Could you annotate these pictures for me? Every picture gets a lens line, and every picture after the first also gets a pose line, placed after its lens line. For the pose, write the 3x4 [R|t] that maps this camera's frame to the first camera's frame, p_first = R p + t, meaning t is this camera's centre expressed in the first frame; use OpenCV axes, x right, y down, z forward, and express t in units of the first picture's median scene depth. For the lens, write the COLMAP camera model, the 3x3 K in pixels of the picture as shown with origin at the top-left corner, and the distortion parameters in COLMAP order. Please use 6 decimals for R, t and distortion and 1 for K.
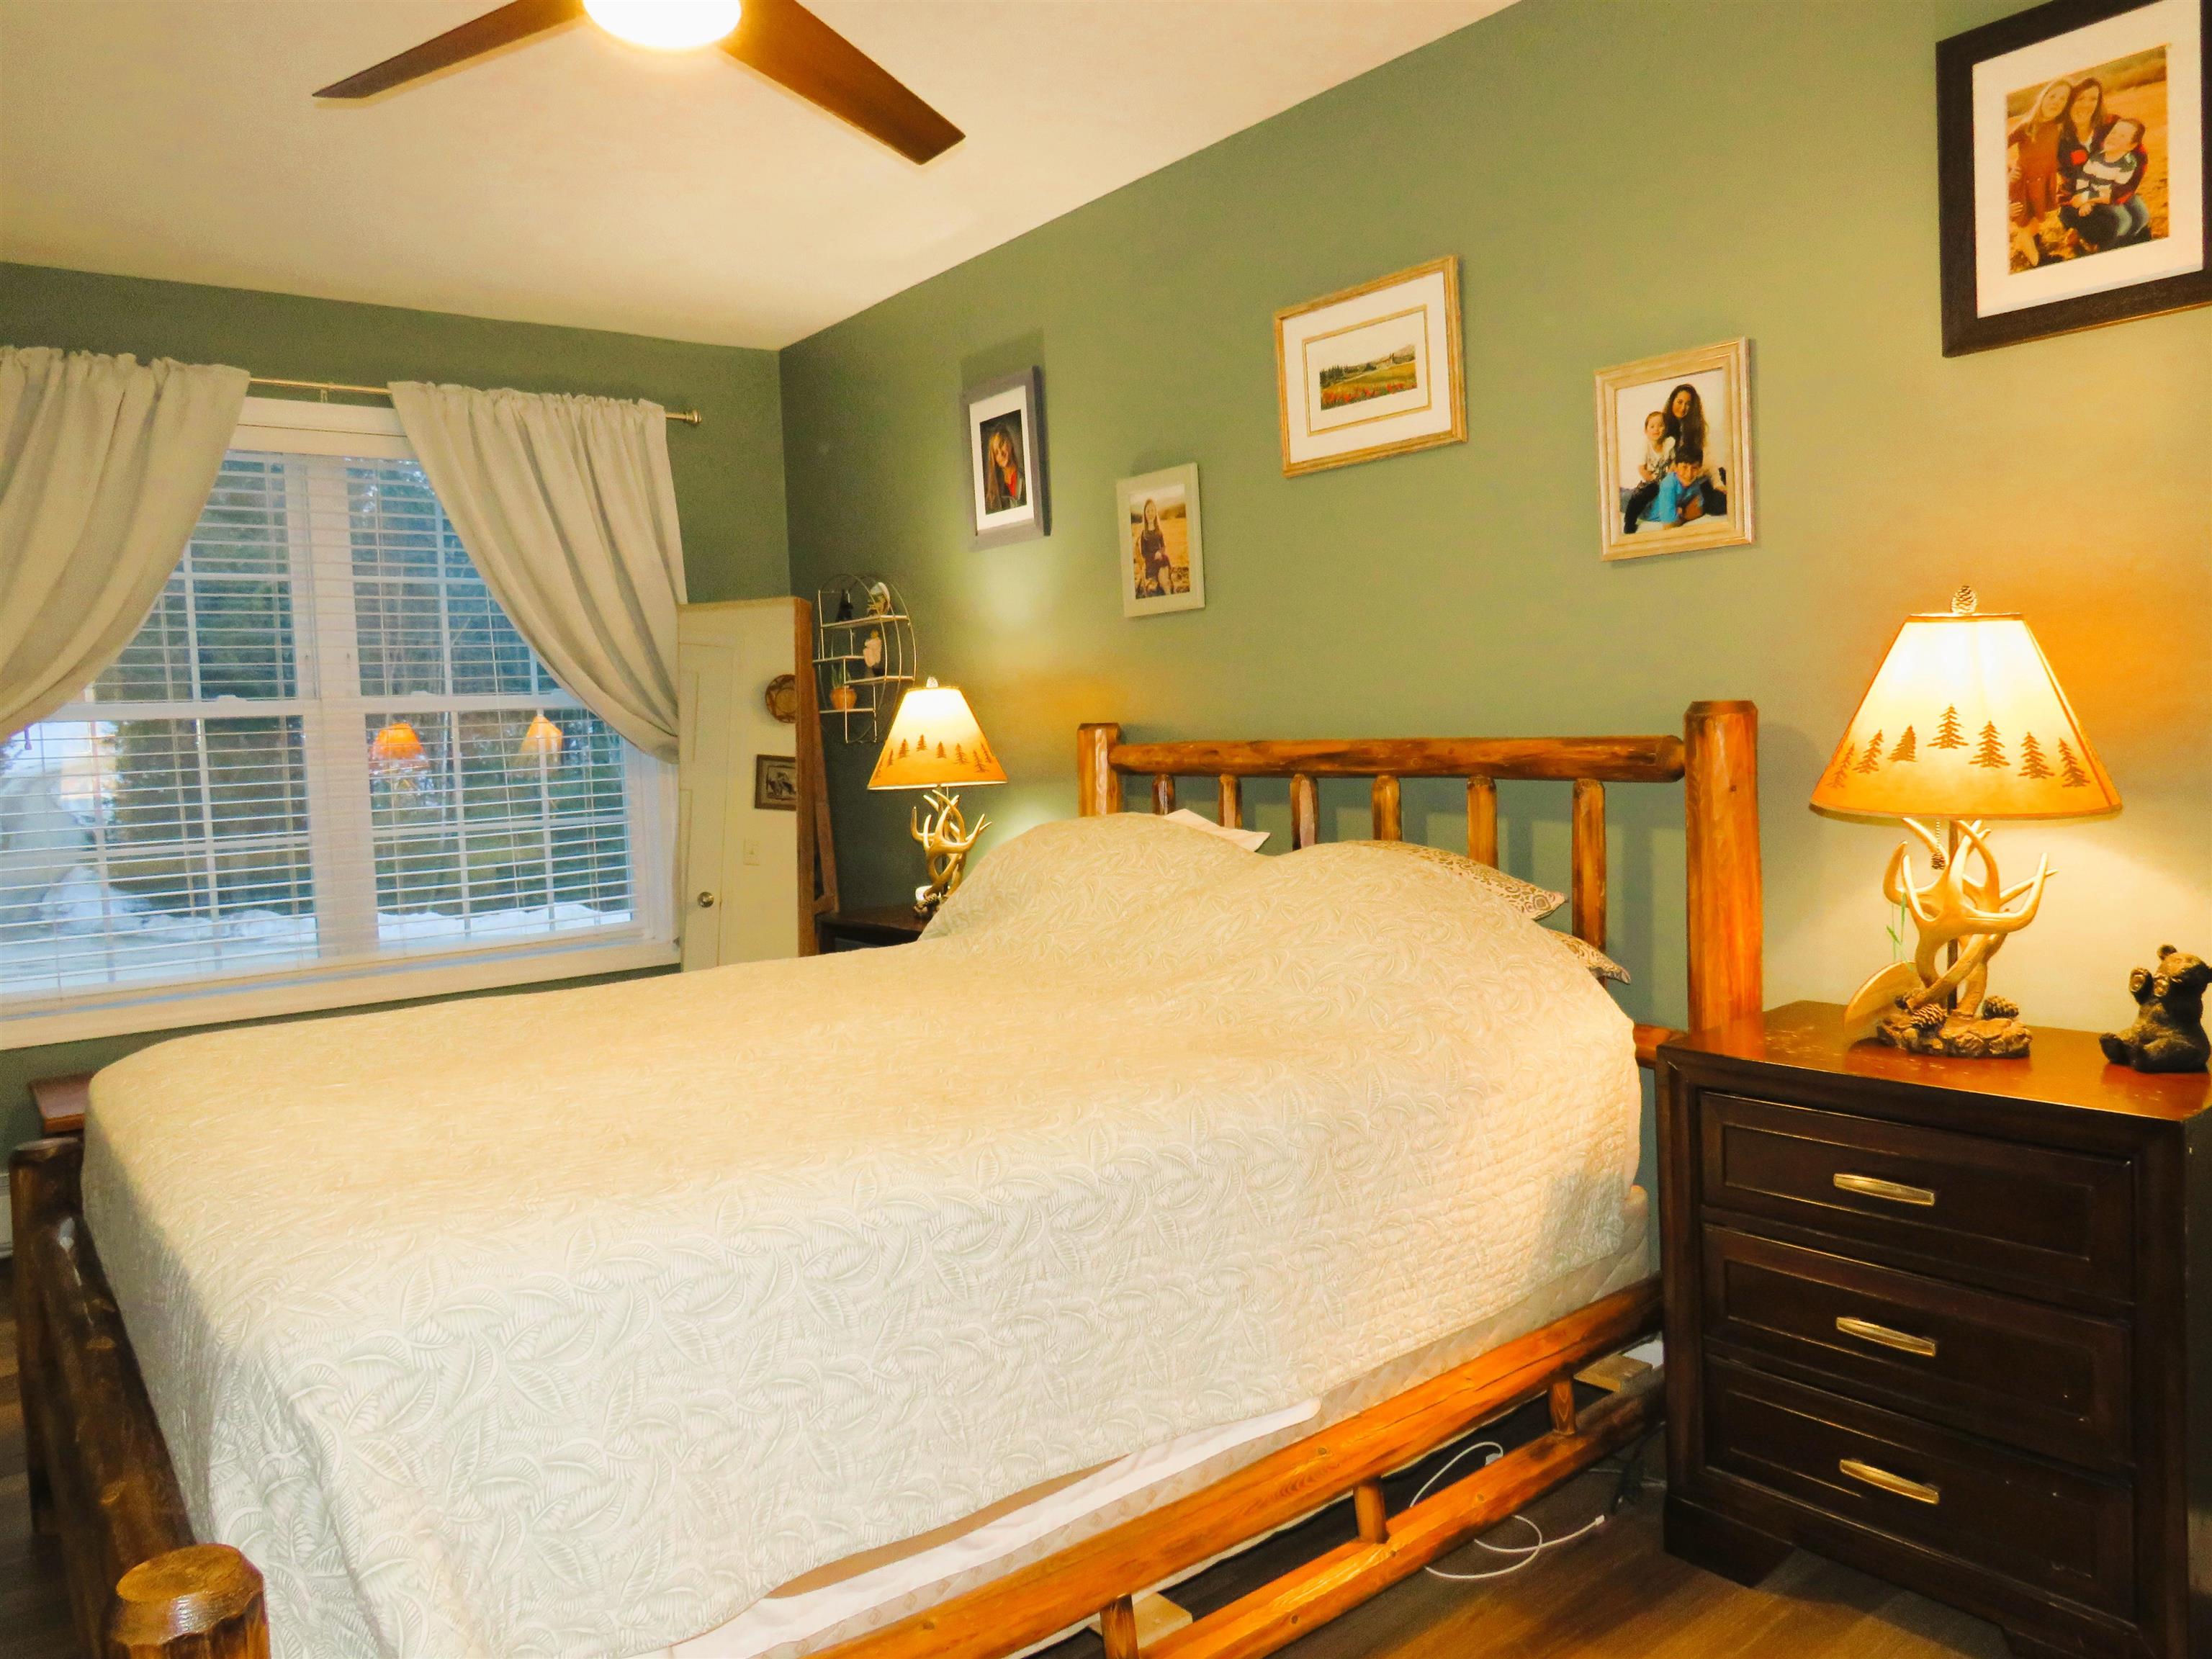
lens RADIAL K [[1559.1, 0, 1106.0], [0, 1559.1, 829.5], [0, 0, 1]] dist [-0.030930, -0.001572]
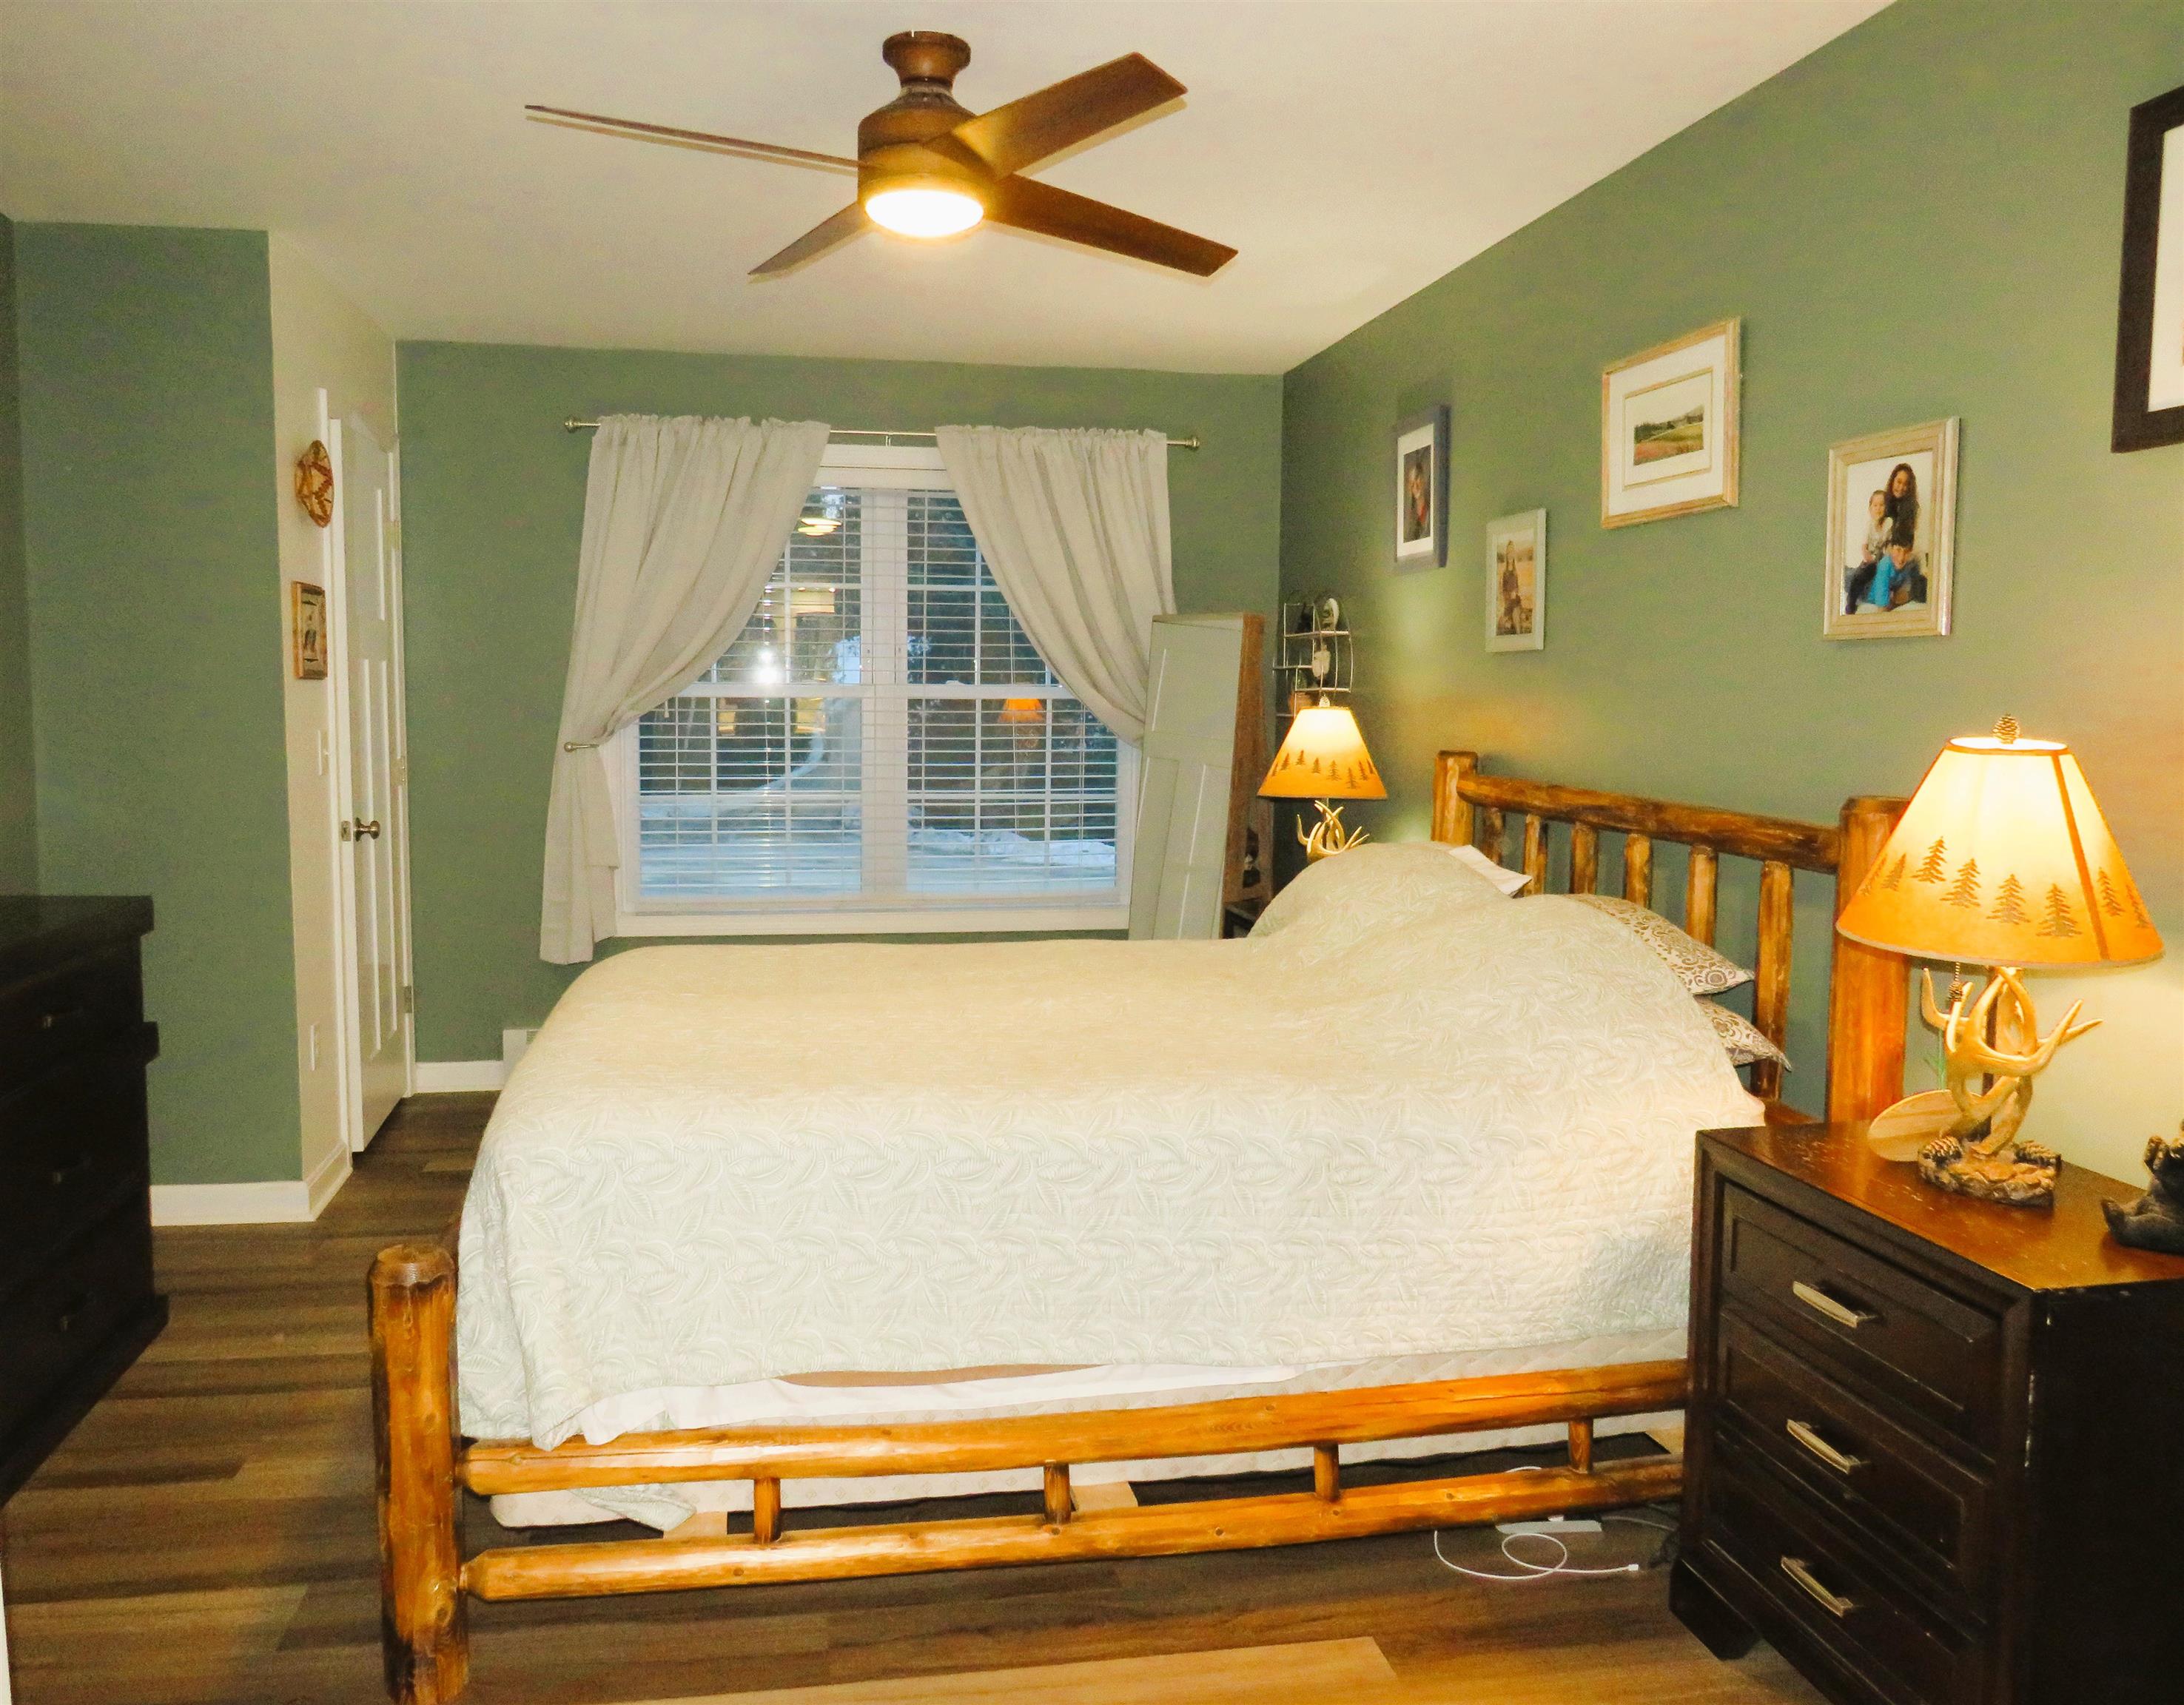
lens RADIAL K [[1642.9, 0, 1092.0], [0, 1642.9, 852.5], [0, 0, 1]] dist [-0.029371, -0.006509]
pose [[0.878084, 0.098070, -0.468349, 0.412728], [-0.077171, 0.994983, 0.063660, -0.070424], [0.472242, -0.019756, 0.881247, -0.125984]]
